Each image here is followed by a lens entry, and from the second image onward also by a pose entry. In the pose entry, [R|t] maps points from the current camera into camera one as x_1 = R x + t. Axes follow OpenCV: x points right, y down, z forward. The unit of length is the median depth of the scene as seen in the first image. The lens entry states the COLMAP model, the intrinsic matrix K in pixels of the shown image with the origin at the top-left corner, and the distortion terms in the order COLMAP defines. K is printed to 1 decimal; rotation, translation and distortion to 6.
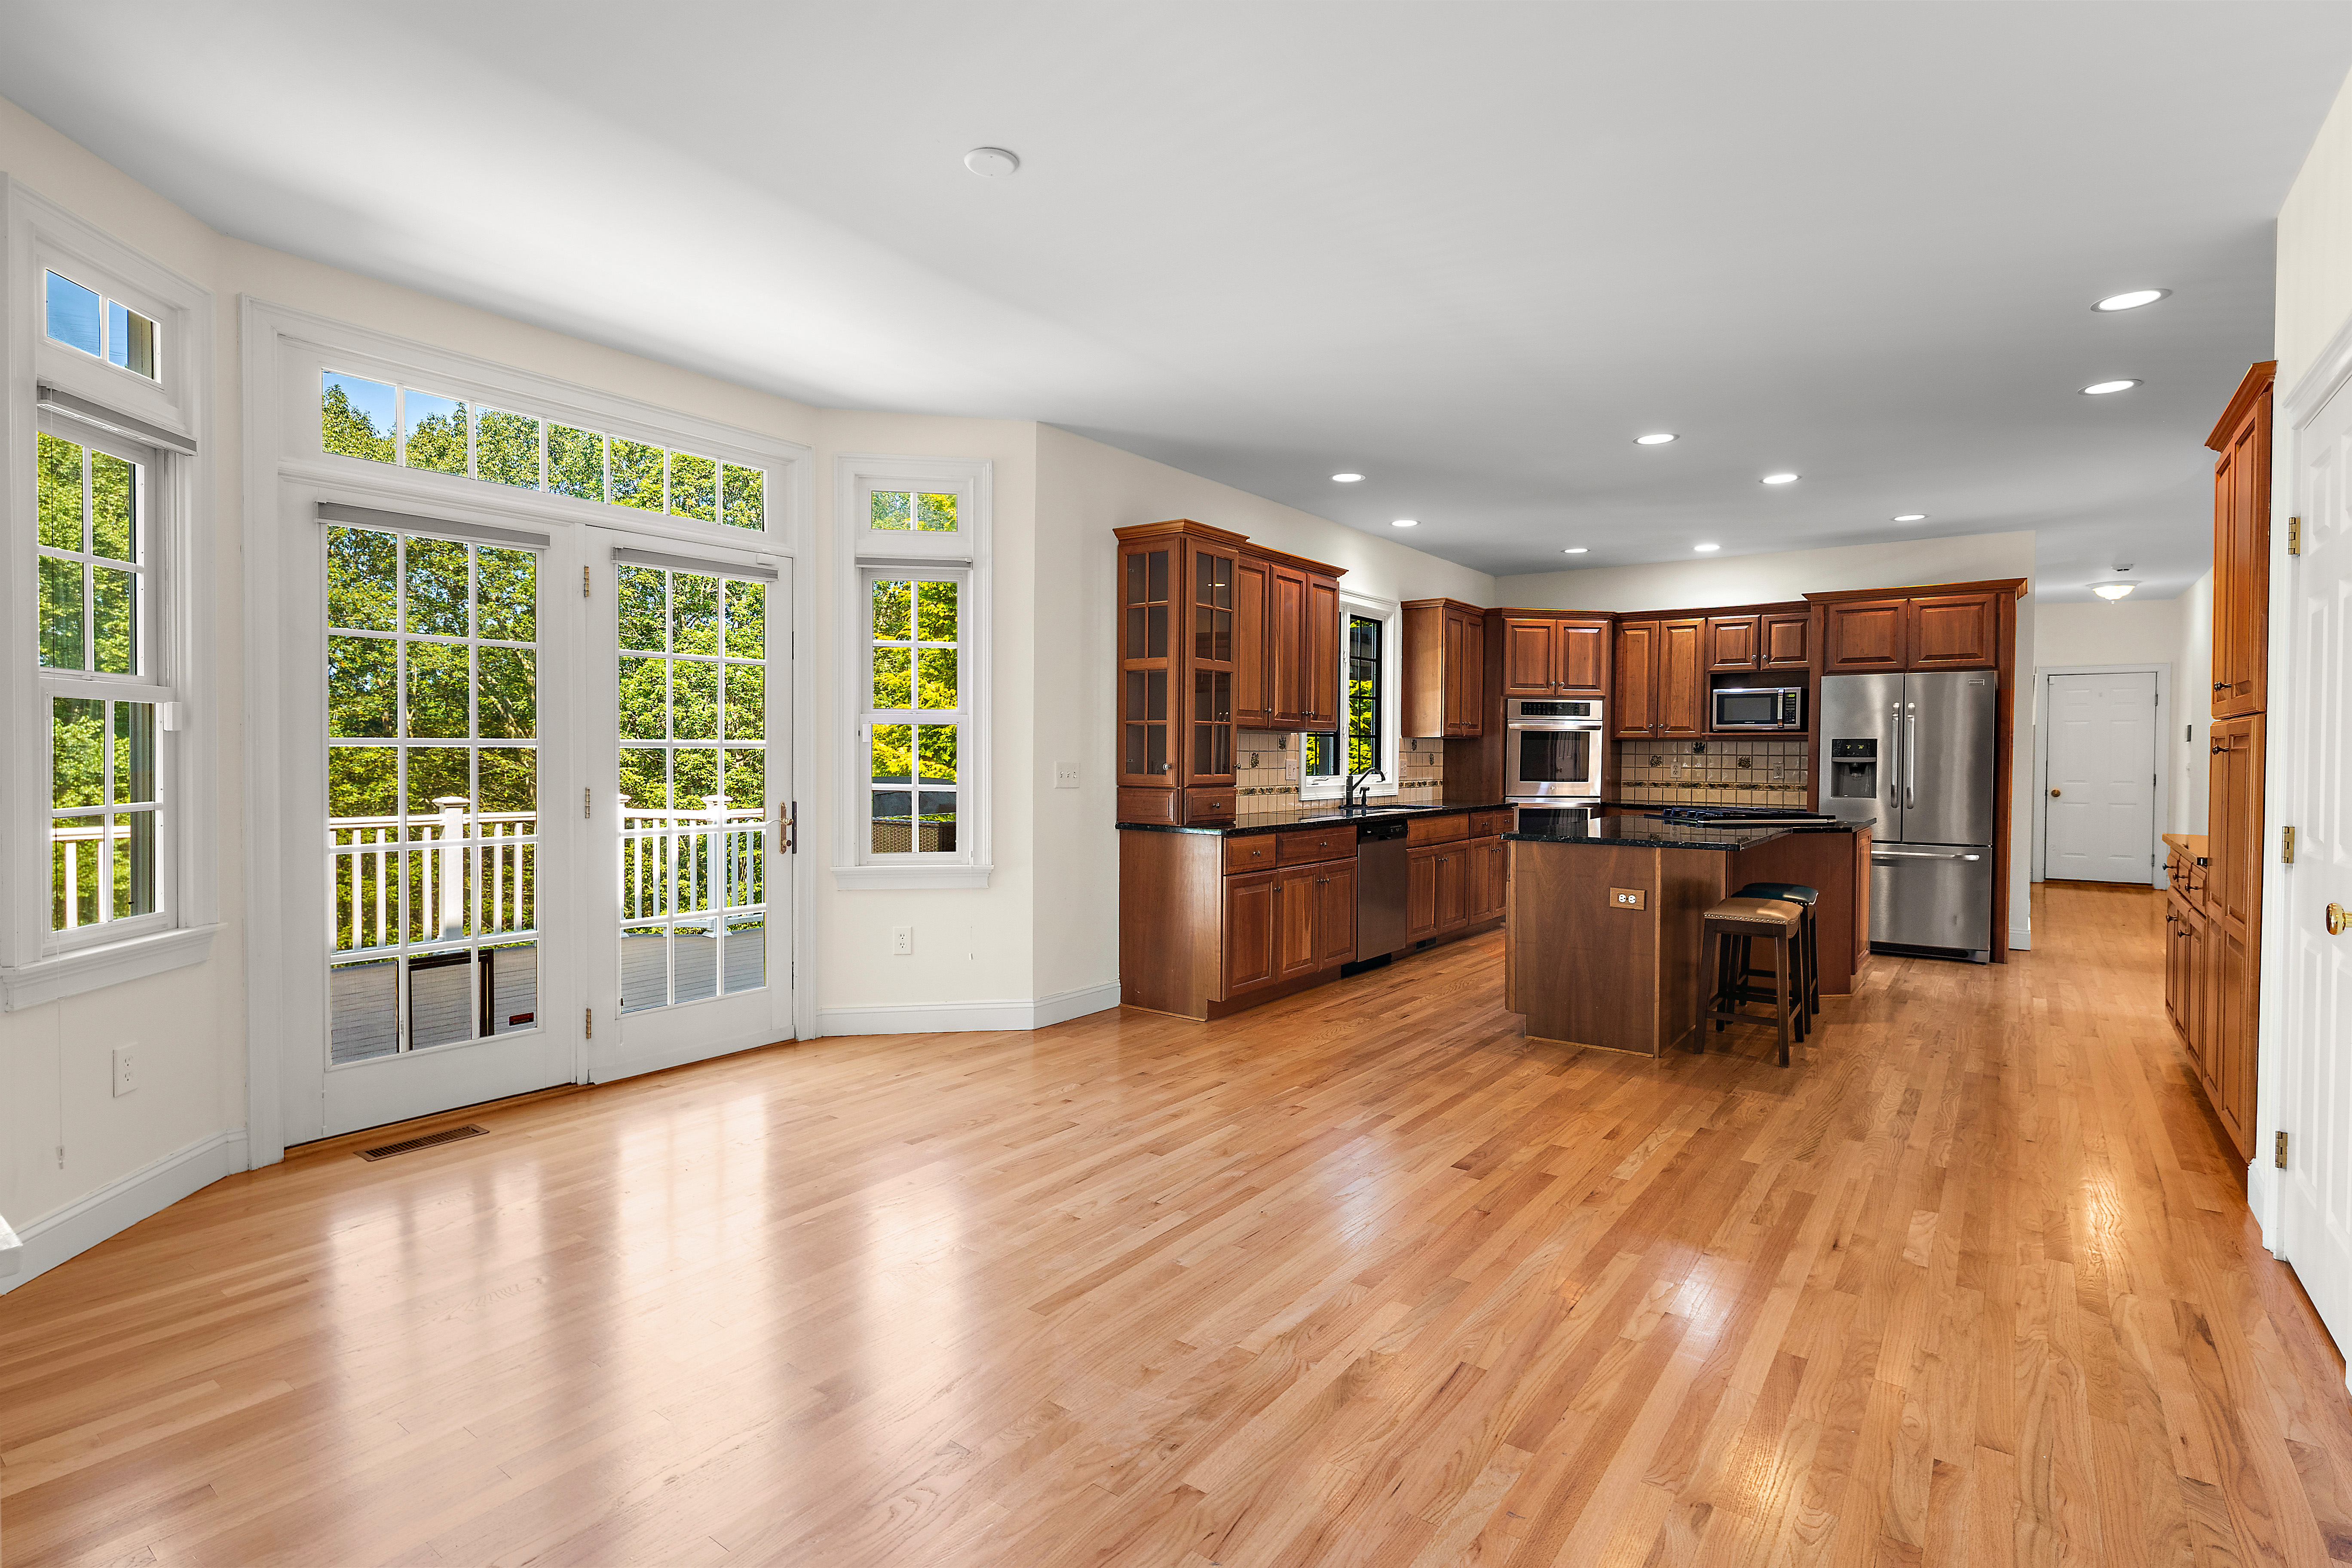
lens RADIAL K [[1138.0, 0, 1173.7], [0, 1138.0, 774.0], [0, 0, 1]] dist [0.005109, -0.001273]
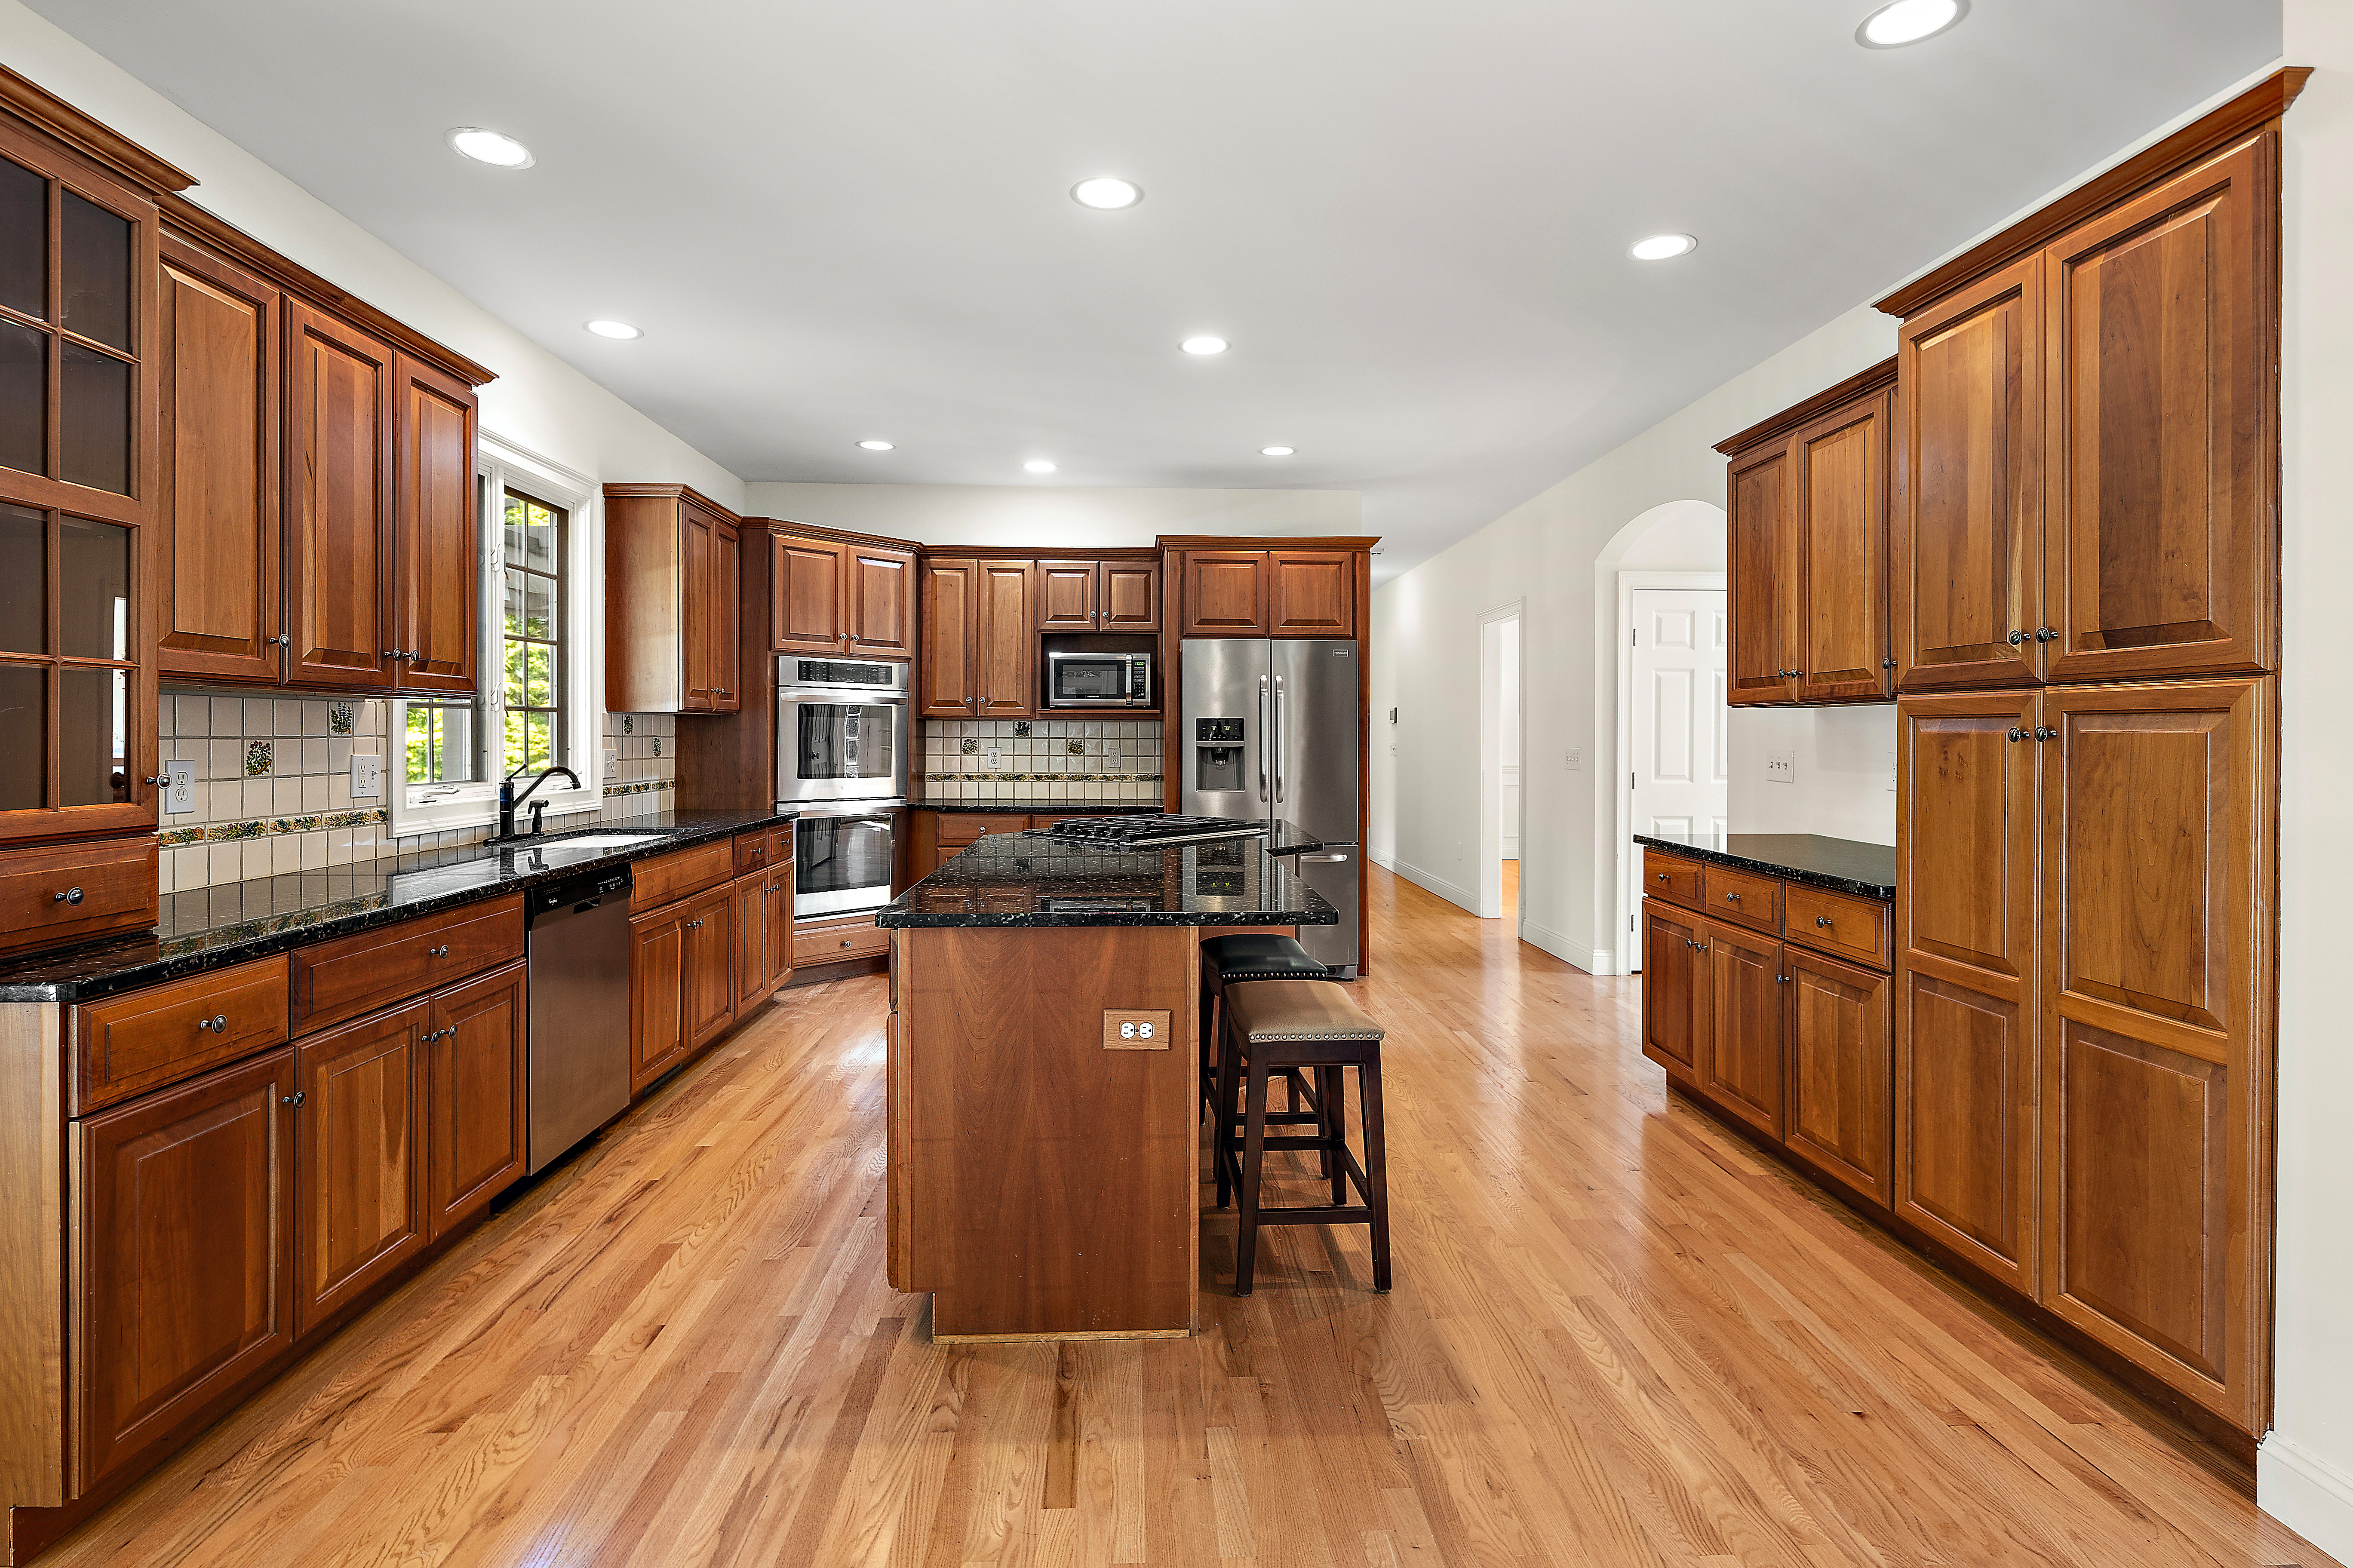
lens RADIAL K [[1138.4, 0, 1169.4], [0, 1138.4, 744.1], [0, 0, 1]] dist [0.005109, -0.001273]
pose [[0.778528, -0.009124, 0.627544, 0.063846], [0.014028, 0.999897, -0.002865, -0.010674], [-0.627454, 0.011034, 0.778576, 0.406333]]
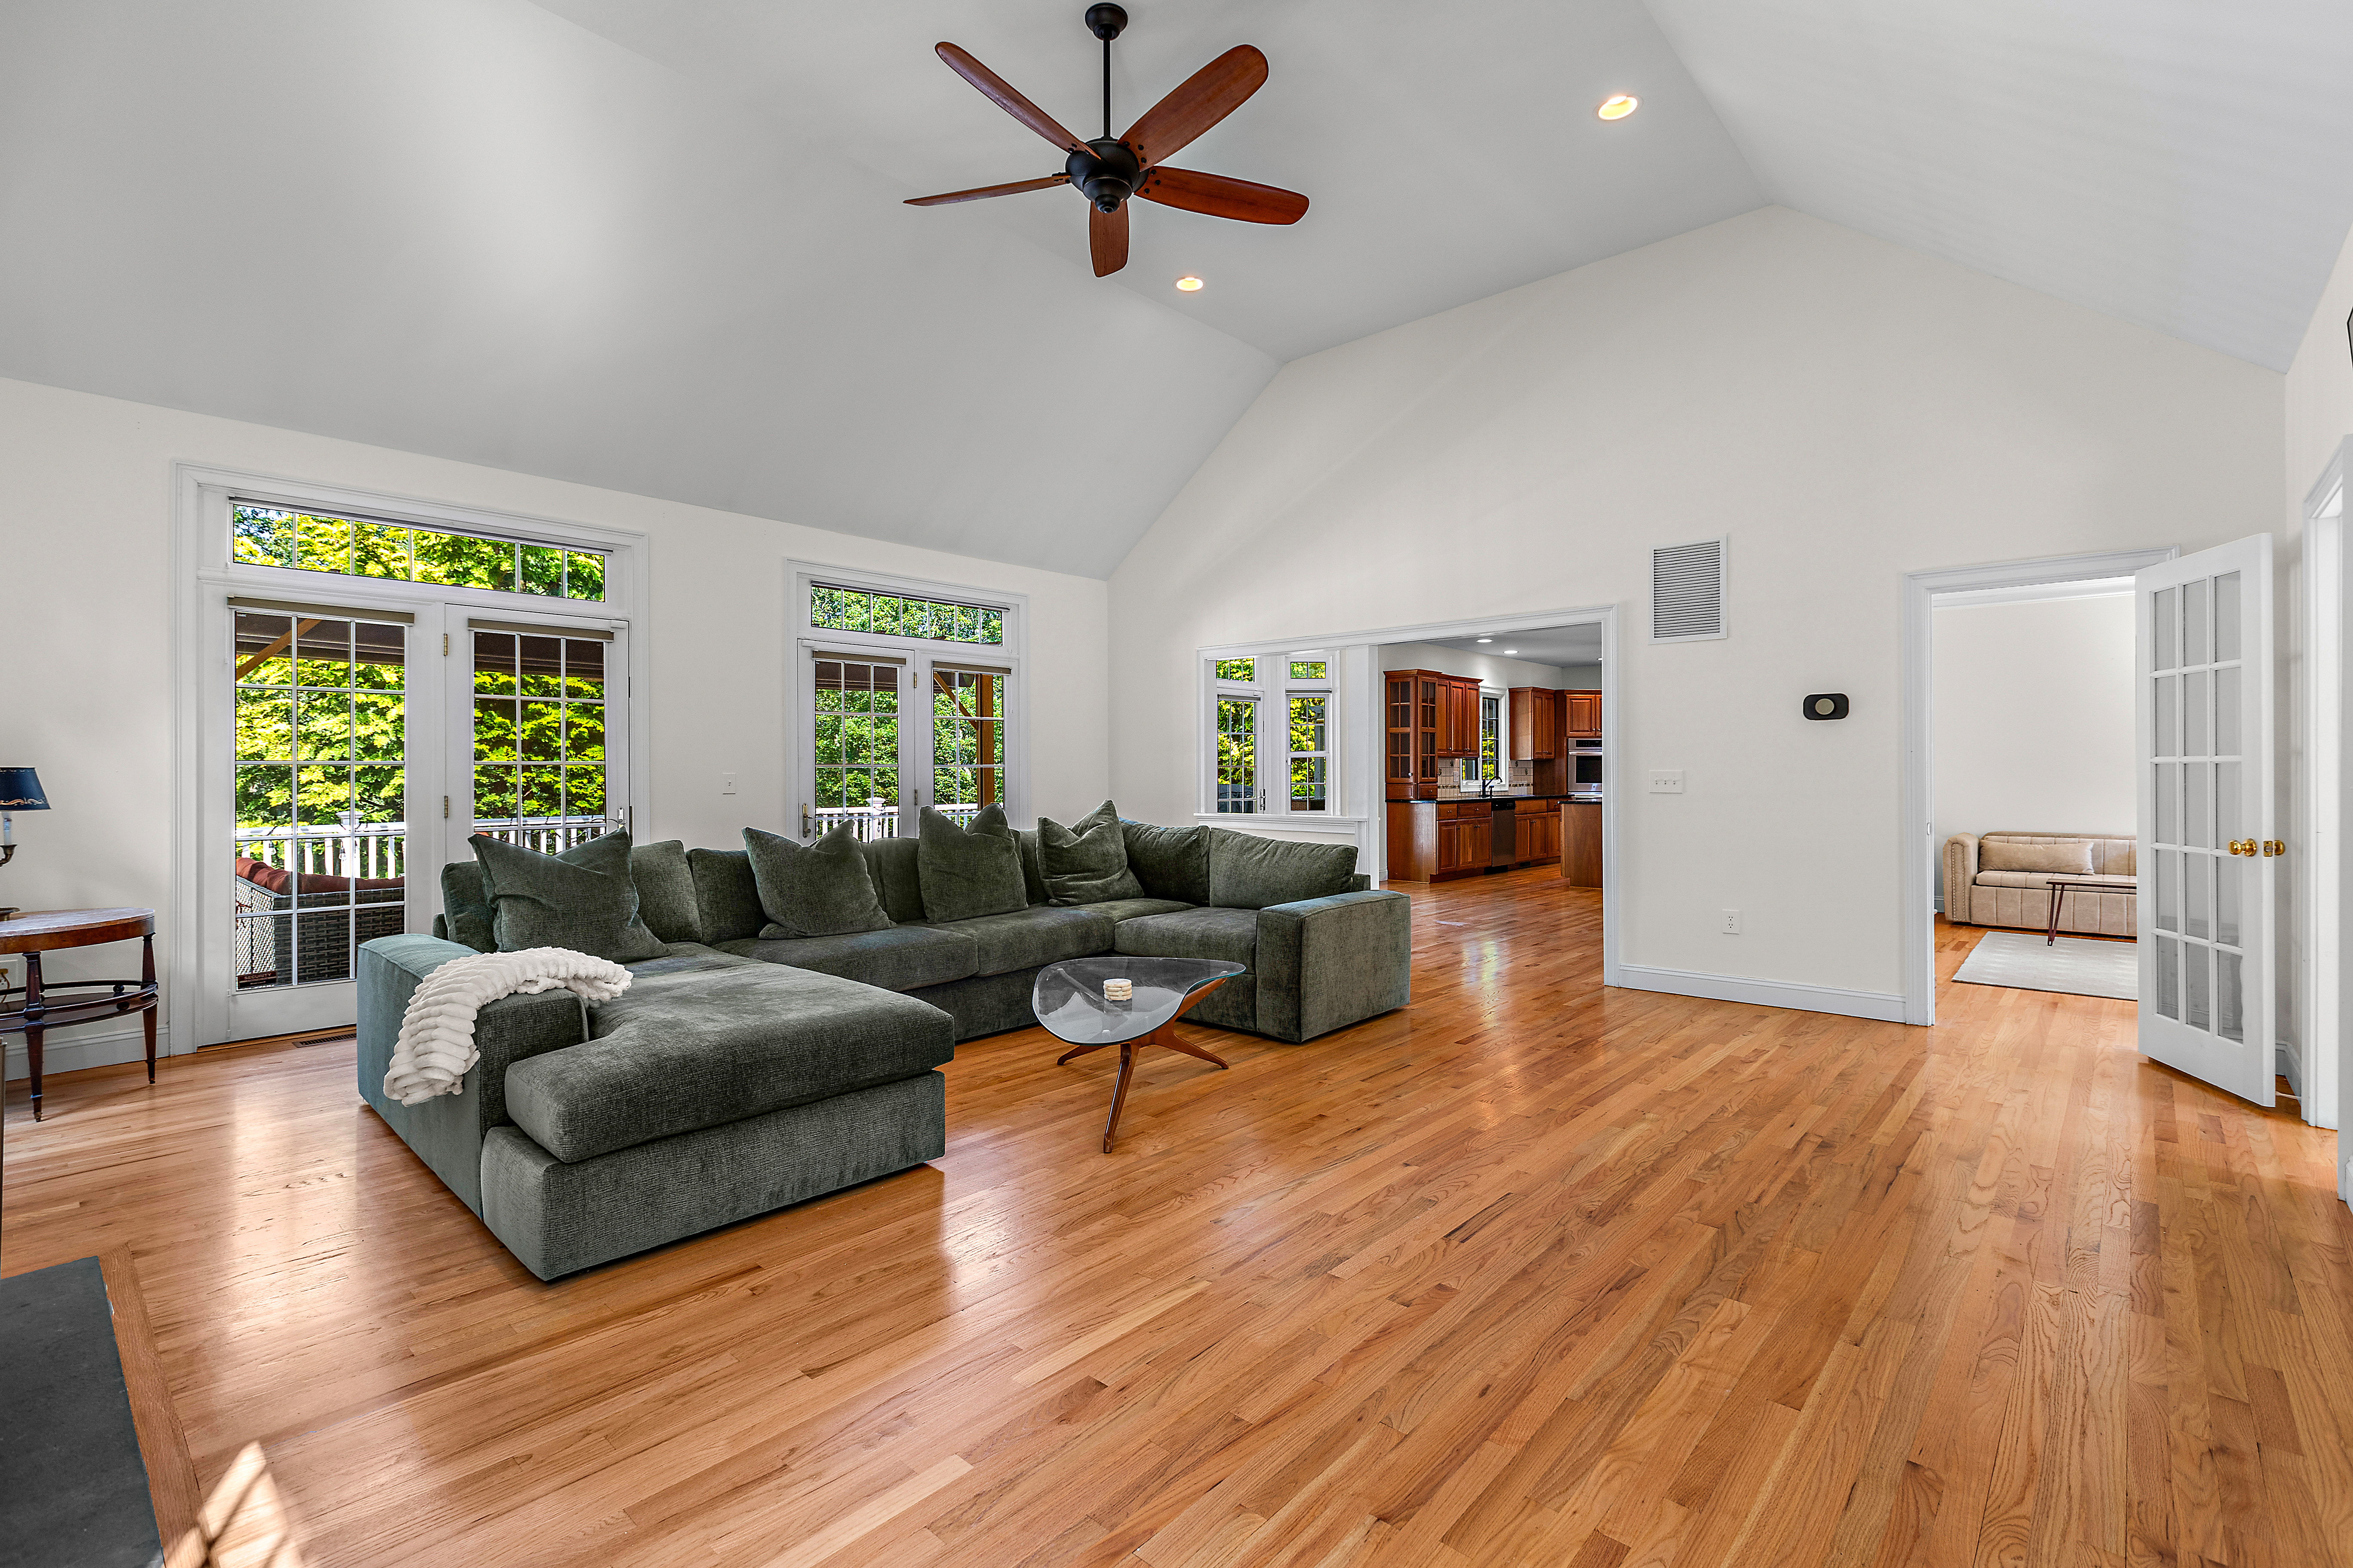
lens RADIAL K [[1055.6, 0, 1180.4], [0, 1055.6, 778.1], [0, 0, 1]] dist [0.001937, 0.000561]
pose [[0.995735, -0.009885, -0.091724, -0.210194], [0.008449, 0.999836, -0.016040, 0.024675], [0.091867, 0.015197, 0.995655, -0.907050]]
